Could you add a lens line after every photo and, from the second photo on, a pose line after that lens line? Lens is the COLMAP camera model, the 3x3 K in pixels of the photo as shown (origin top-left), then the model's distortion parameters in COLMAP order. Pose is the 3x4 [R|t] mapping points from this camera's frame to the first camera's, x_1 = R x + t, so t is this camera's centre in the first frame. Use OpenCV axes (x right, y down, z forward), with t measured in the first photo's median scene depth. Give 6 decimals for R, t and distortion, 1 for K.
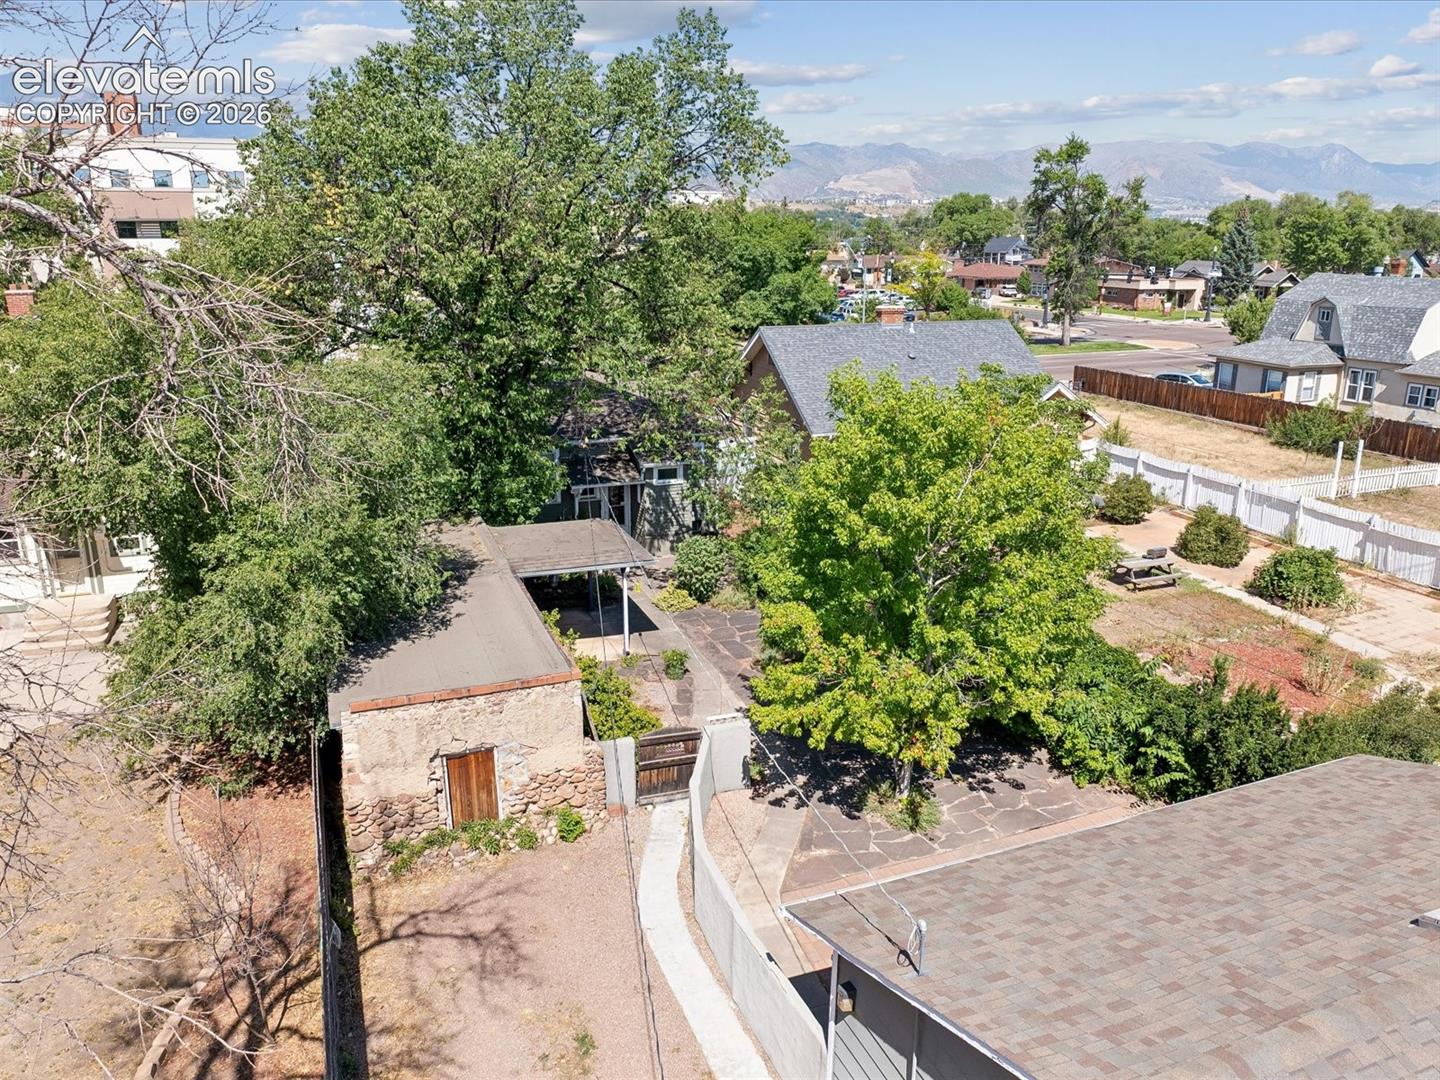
lens RADIAL K [[1018.9, 0, 719.5], [0, 1018.9, 529.3], [0, 0, 1]] dist [-0.038547, 0.006304]
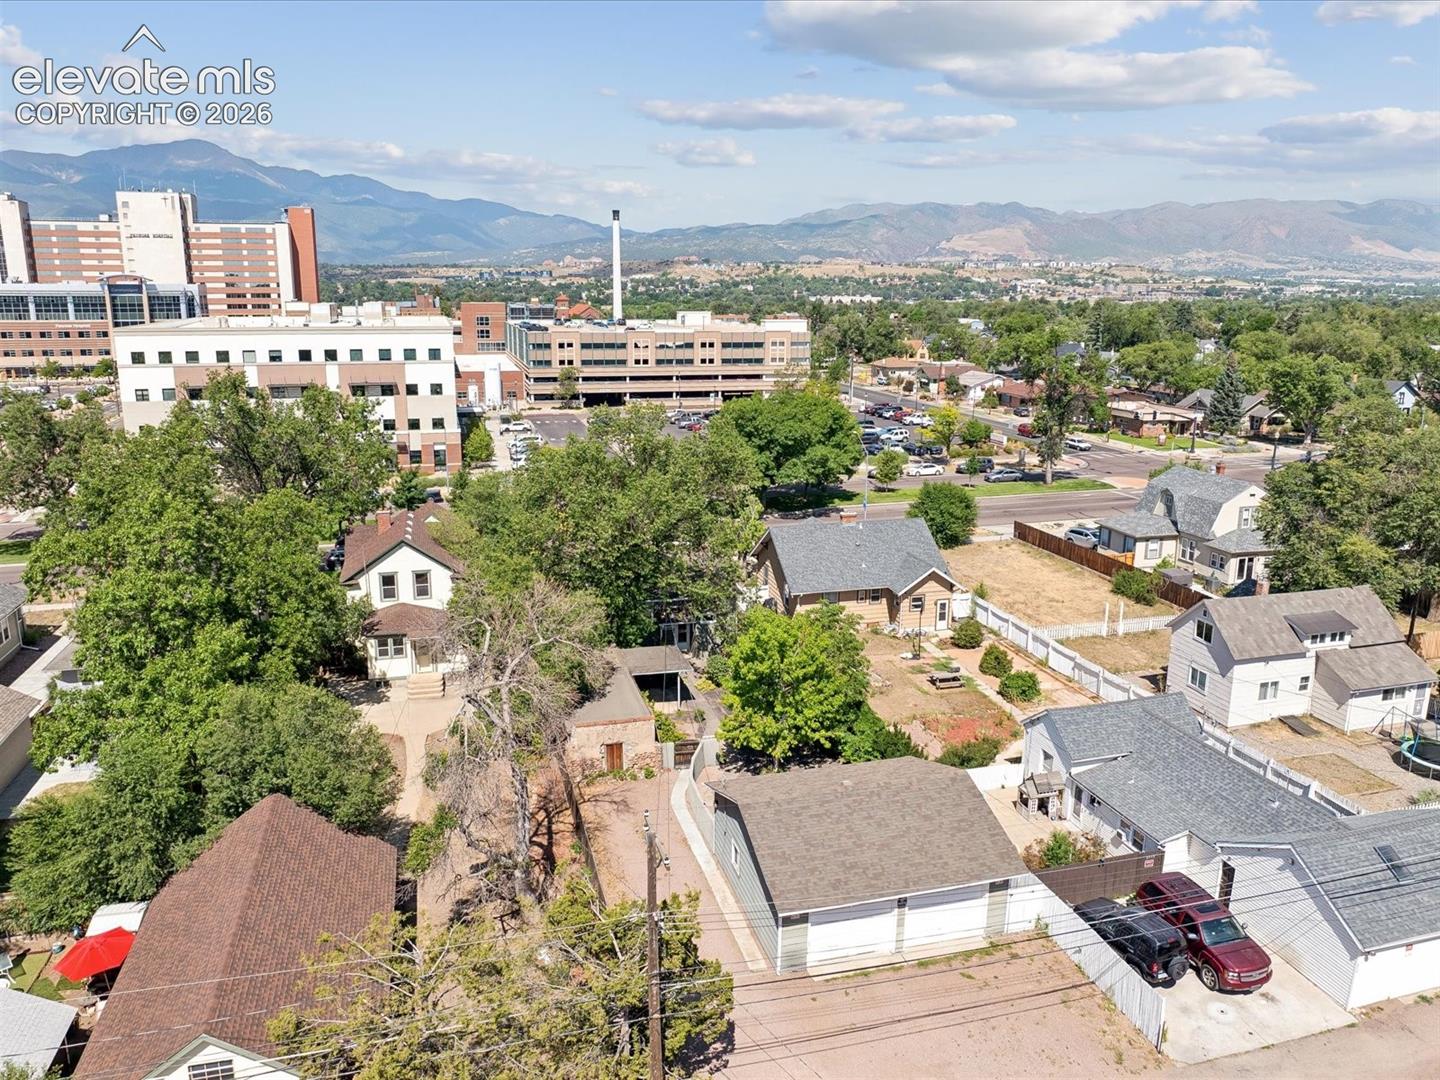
lens RADIAL K [[1018.9, 0, 731.1], [0, 1018.9, 538.8], [0, 0, 1]] dist [-0.038547, 0.006304]
pose [[0.995487, 0.028549, -0.090498, 0.212857], [-0.032438, 0.998600, -0.041794, -0.162204], [0.089178, 0.044541, 0.995019, -1.217451]]
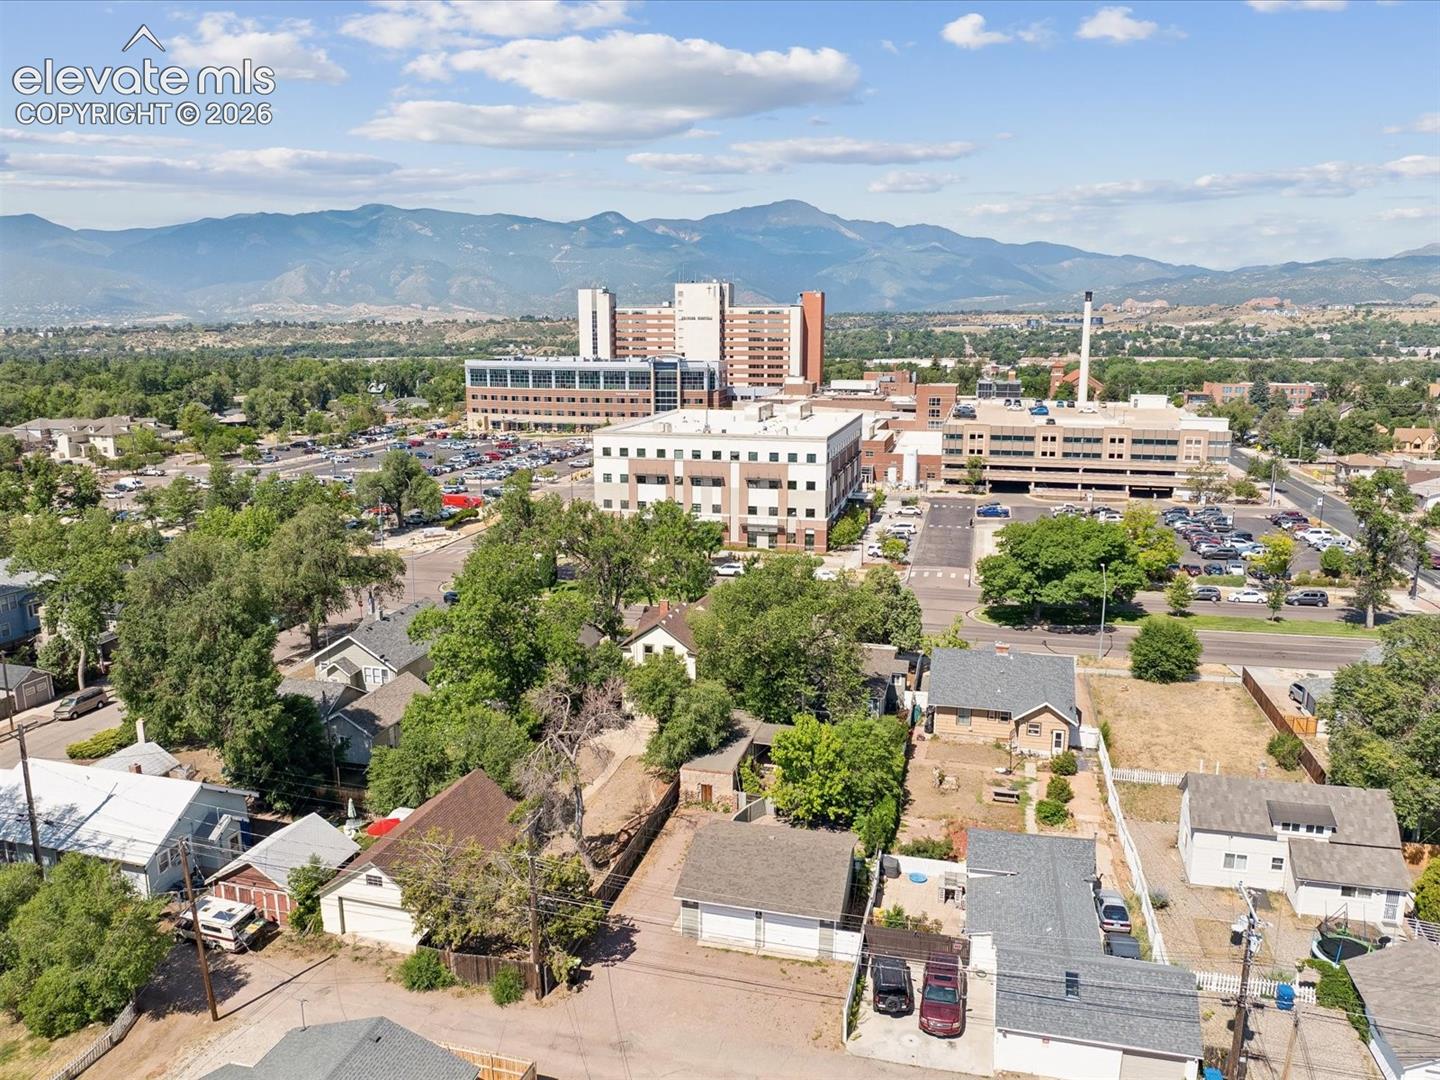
lens RADIAL K [[1018.9, 0, 730.8], [0, 1018.9, 542.4], [0, 0, 1]] dist [-0.038547, 0.006304]
pose [[0.813849, 0.116754, -0.569226, 1.461827], [-0.160160, 0.986733, -0.026599, -0.469382], [0.558568, 0.112815, 0.821751, -1.748862]]
